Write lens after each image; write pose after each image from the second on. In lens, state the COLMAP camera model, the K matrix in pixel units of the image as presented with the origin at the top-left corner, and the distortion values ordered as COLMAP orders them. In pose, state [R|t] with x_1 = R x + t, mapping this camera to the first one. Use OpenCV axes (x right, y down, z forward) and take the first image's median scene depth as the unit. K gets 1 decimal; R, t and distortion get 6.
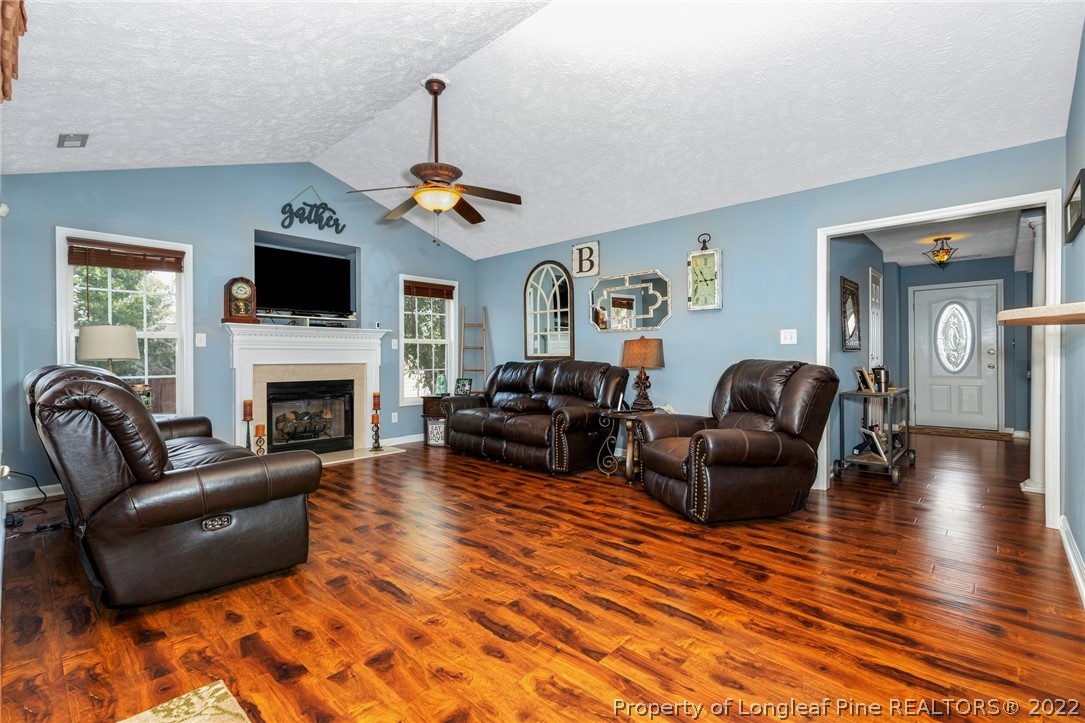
lens RADIAL K [[498.8, 0, 536.3], [0, 498.8, 356.1], [0, 0, 1]] dist [0.004717, -0.000756]
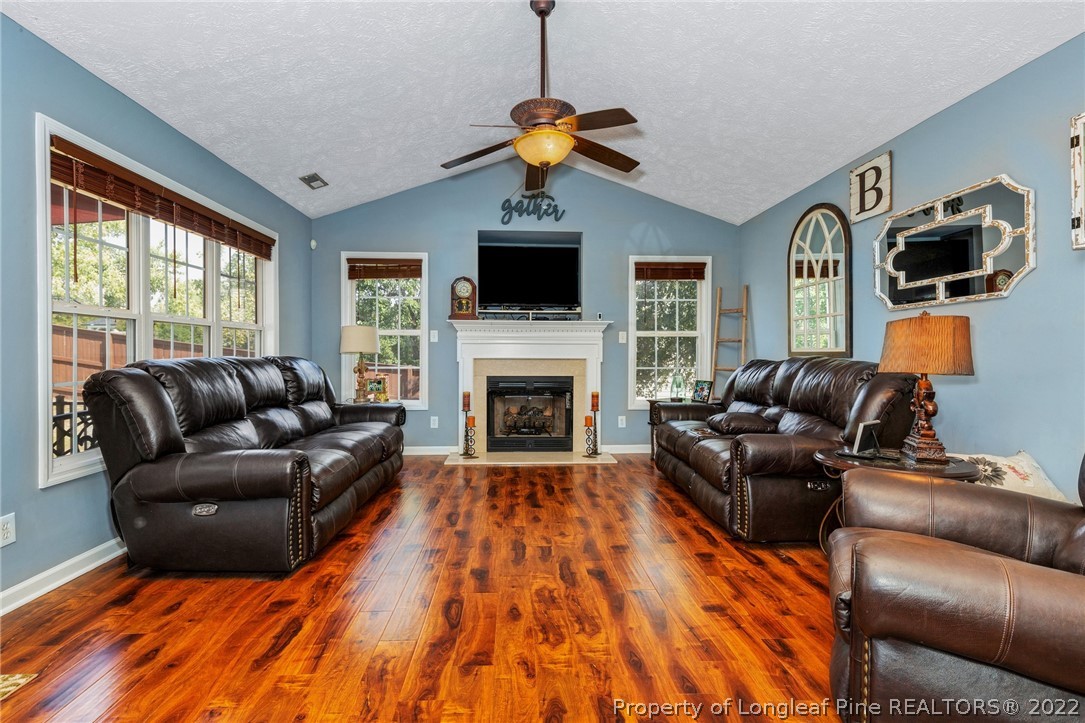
lens RADIAL K [[498.8, 0, 536.3], [0, 498.8, 356.1], [0, 0, 1]] dist [0.004717, -0.000756]
pose [[0.717663, 0.008980, -0.696332, 0.258171], [-0.003860, 0.999953, 0.008918, 0.001545], [0.696379, -0.003712, 0.717664, 0.330383]]
